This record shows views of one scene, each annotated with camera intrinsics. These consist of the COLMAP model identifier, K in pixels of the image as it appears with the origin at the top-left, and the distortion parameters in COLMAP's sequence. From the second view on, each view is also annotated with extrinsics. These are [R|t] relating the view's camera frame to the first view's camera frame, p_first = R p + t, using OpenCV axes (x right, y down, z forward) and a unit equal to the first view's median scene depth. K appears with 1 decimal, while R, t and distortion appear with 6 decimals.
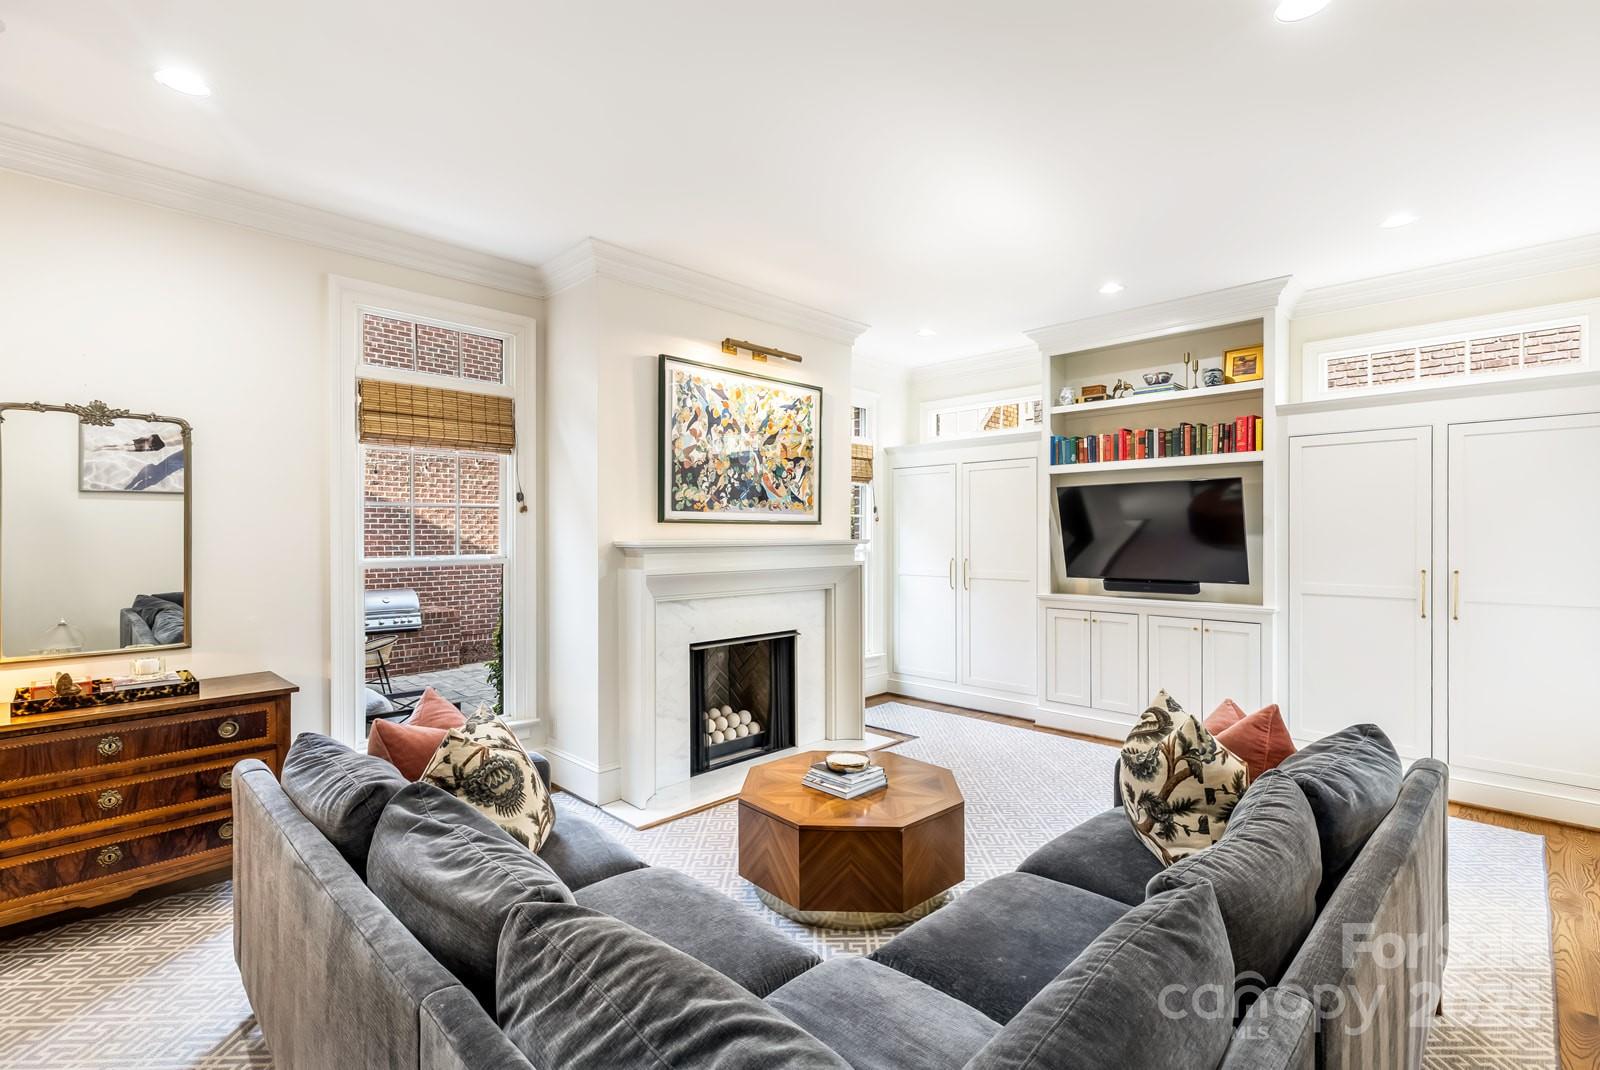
lens RADIAL K [[727.9, 0, 806.8], [0, 727.9, 535.1], [0, 0, 1]] dist [0.002525, 0.001390]
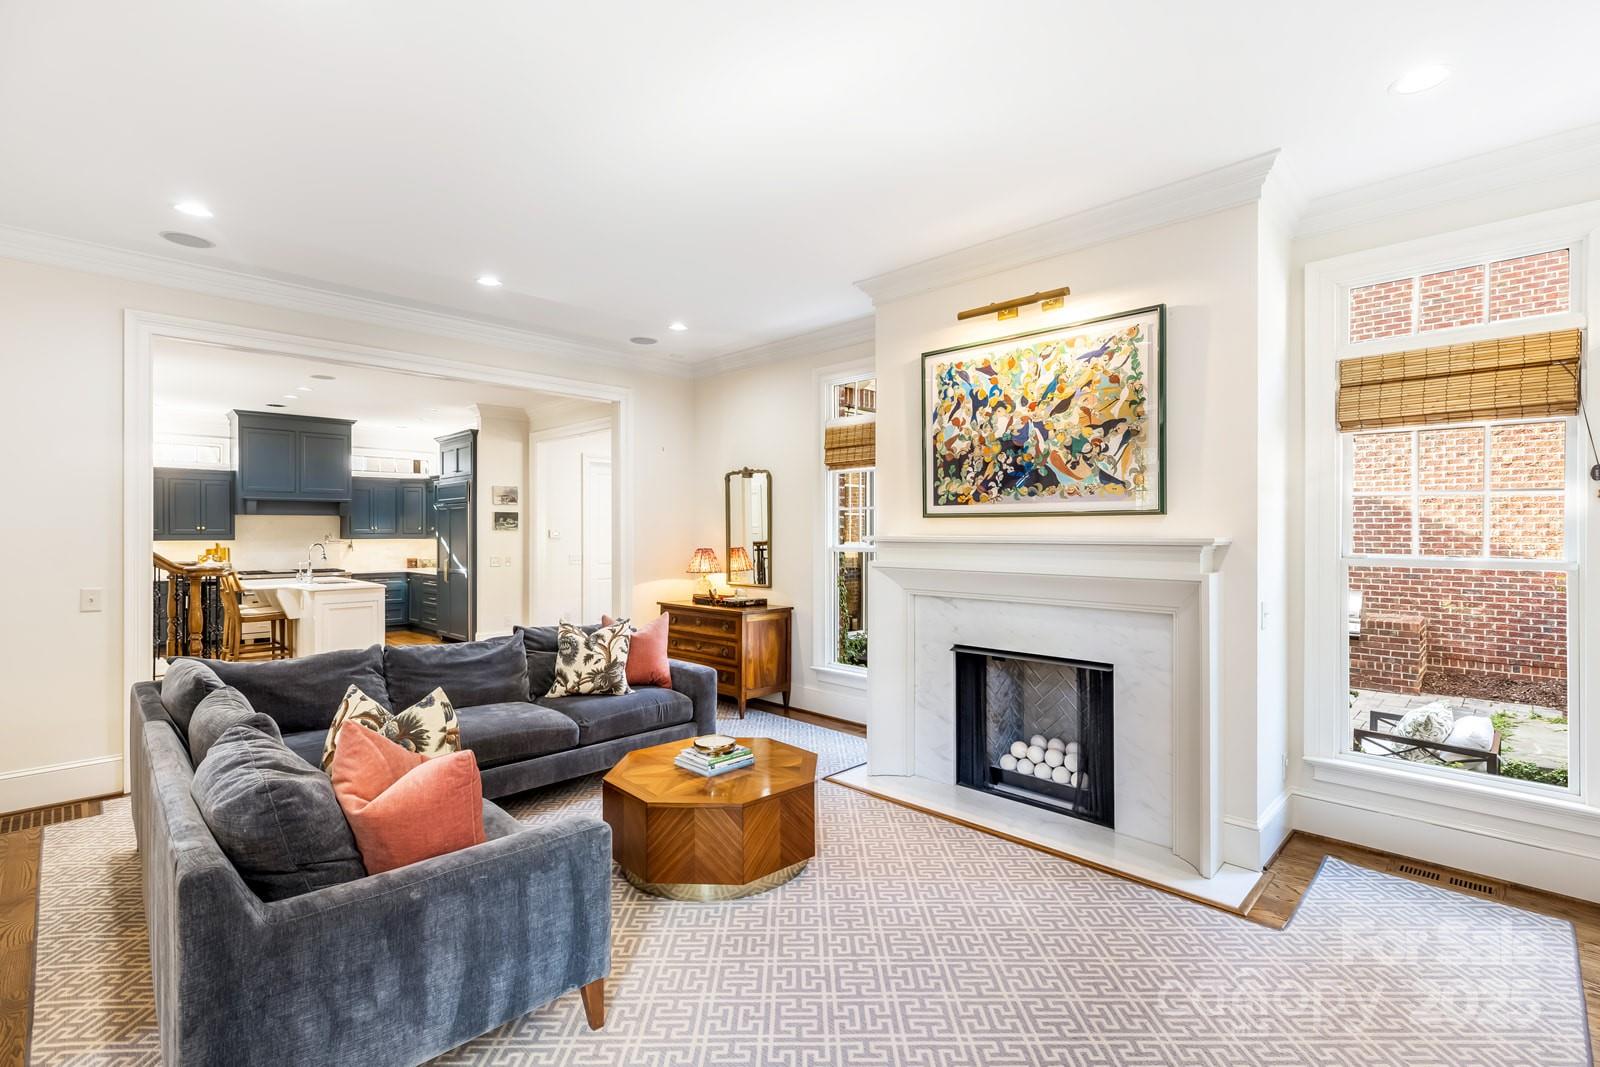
lens RADIAL K [[727.9, 0, 806.8], [0, 727.9, 531.8], [0, 0, 1]] dist [0.002525, 0.001390]
pose [[0.005428, 0.003653, -0.999979, 0.760372], [-0.000559, 0.999993, 0.003650, -0.001074], [0.999985, 0.000539, 0.005430, 0.768171]]
